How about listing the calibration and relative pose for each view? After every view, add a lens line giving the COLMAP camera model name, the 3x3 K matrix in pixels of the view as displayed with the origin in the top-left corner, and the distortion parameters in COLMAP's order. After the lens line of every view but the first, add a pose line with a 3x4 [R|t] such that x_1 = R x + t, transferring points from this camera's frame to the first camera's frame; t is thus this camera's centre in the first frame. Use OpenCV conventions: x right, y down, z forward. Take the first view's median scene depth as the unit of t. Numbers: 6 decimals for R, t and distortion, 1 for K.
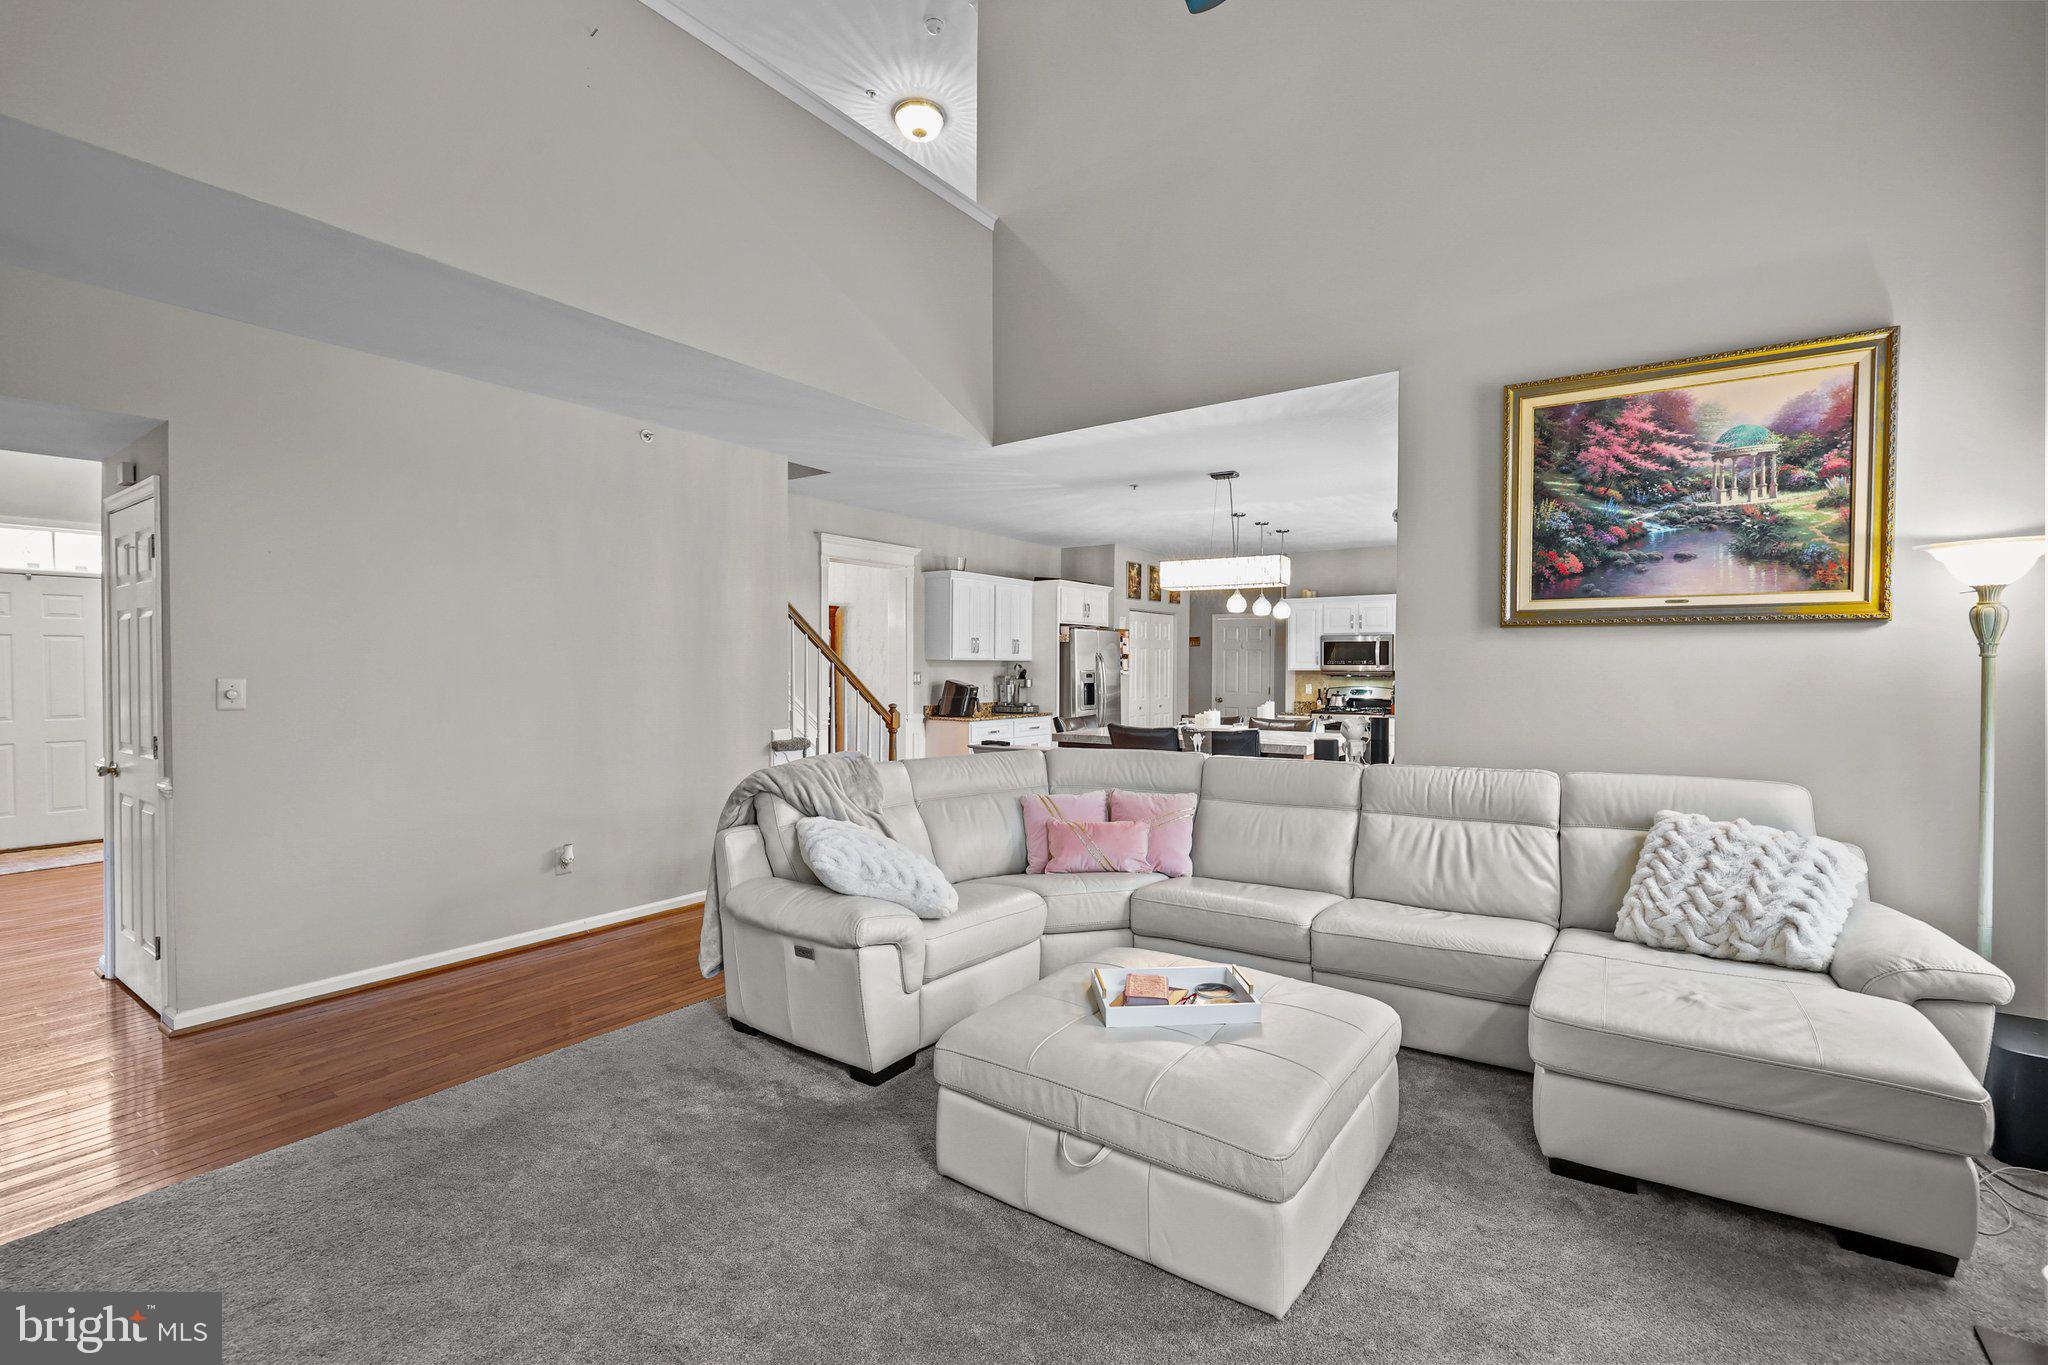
lens RADIAL K [[922.6, 0, 1024.0], [0, 922.6, 682.5], [0, 0, 1]] dist [0.001538, 0.000363]
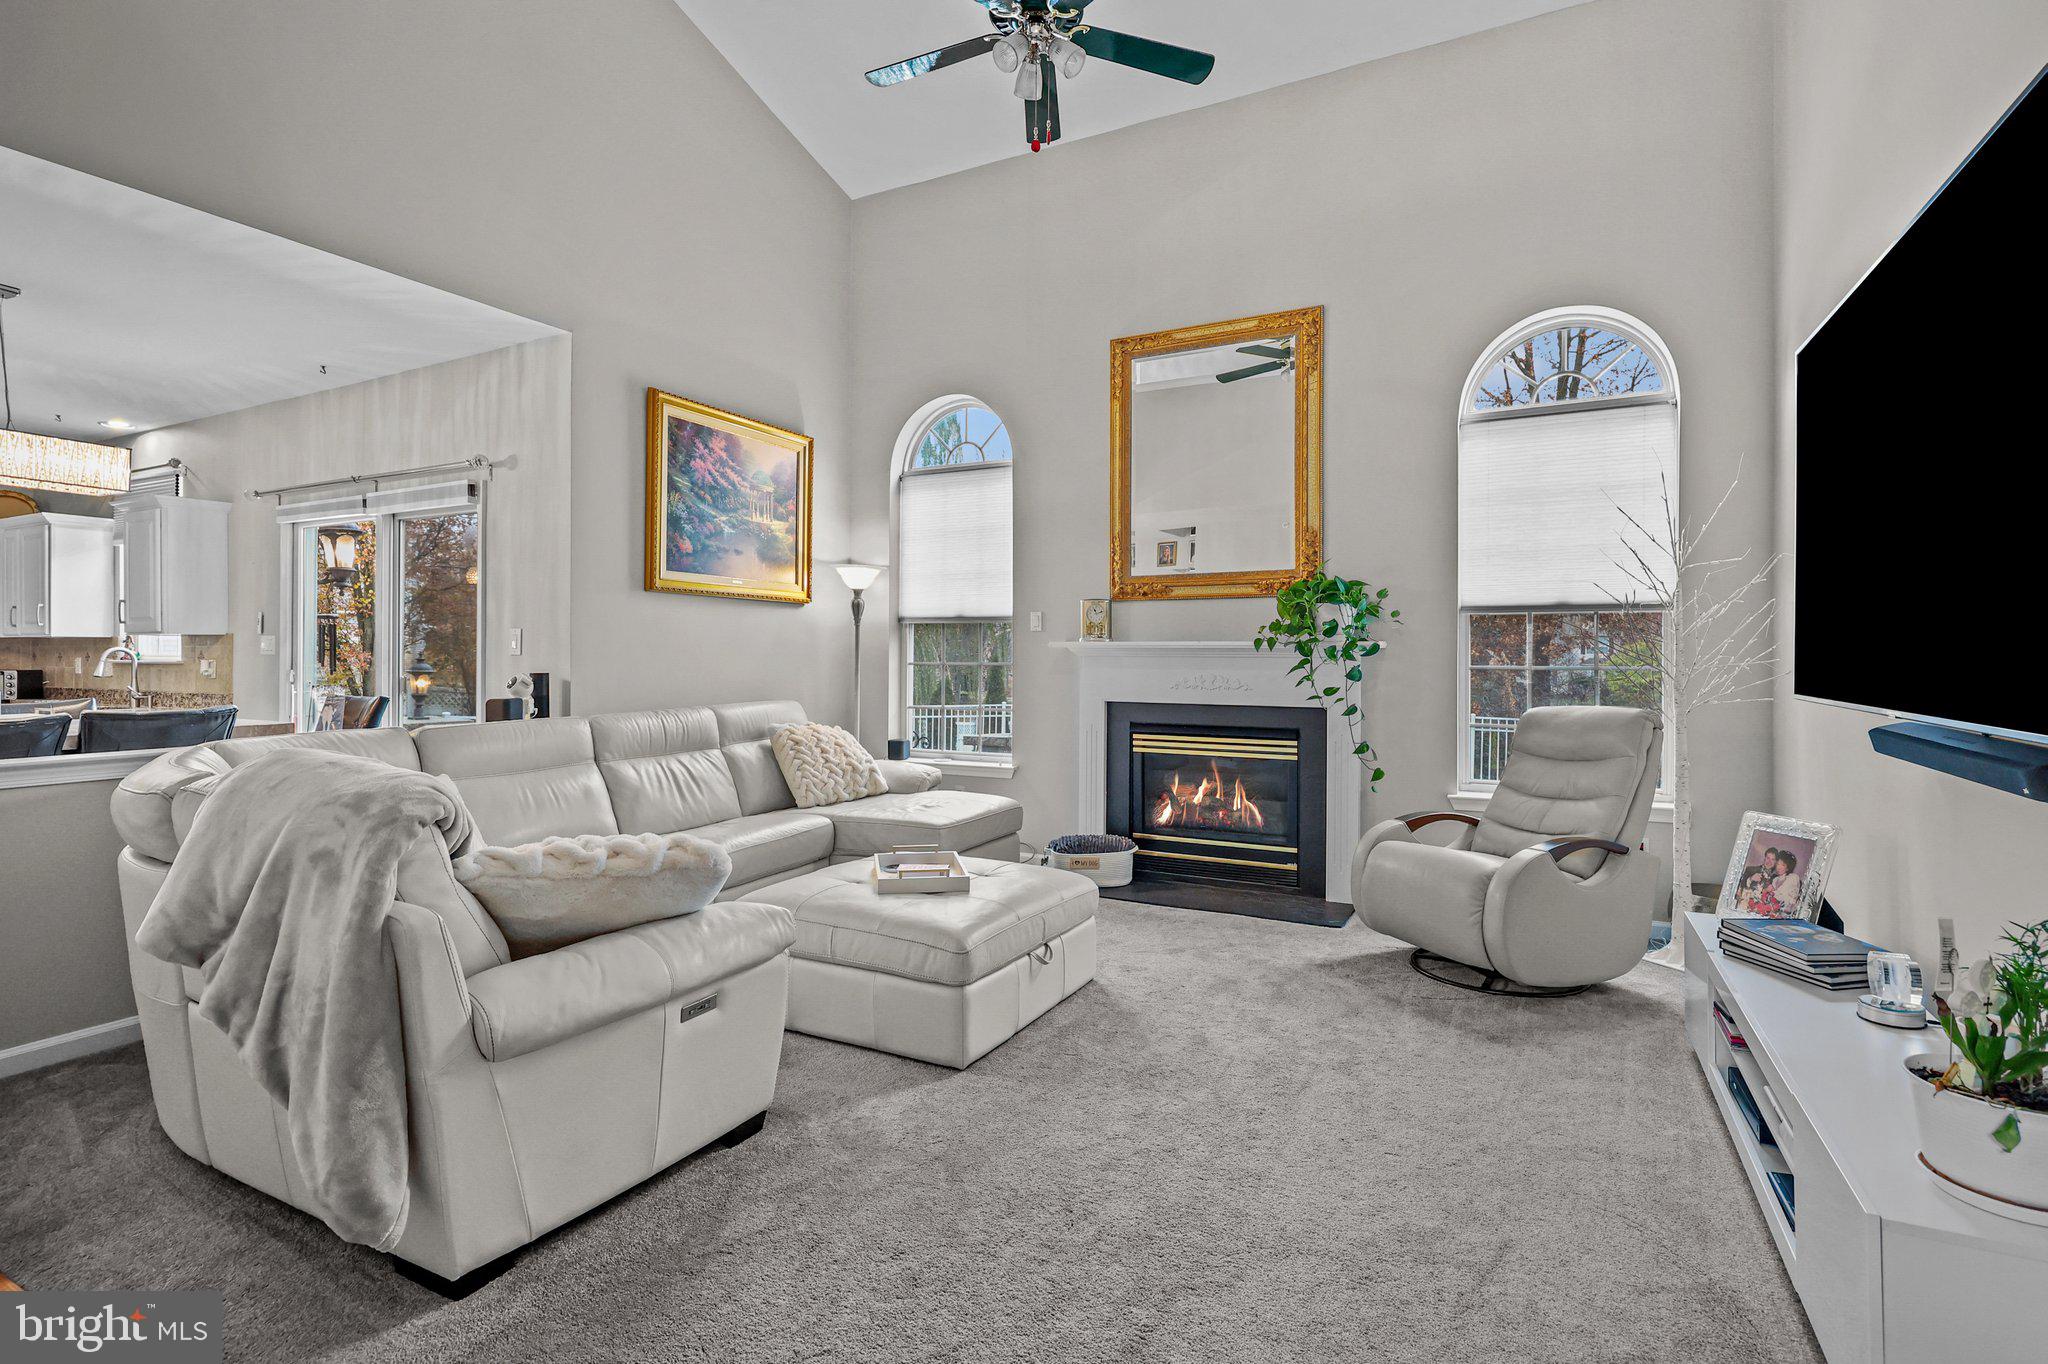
lens RADIAL K [[966.9, 0, 1030.2], [0, 966.9, 662.1], [0, 0, 1]] dist [-0.000555, -0.000070]
pose [[-0.125513, -0.005286, 0.992078, -0.833602], [0.013930, 0.999878, 0.007090, 0.032175], [-0.991994, 0.014709, -0.125424, 0.725555]]
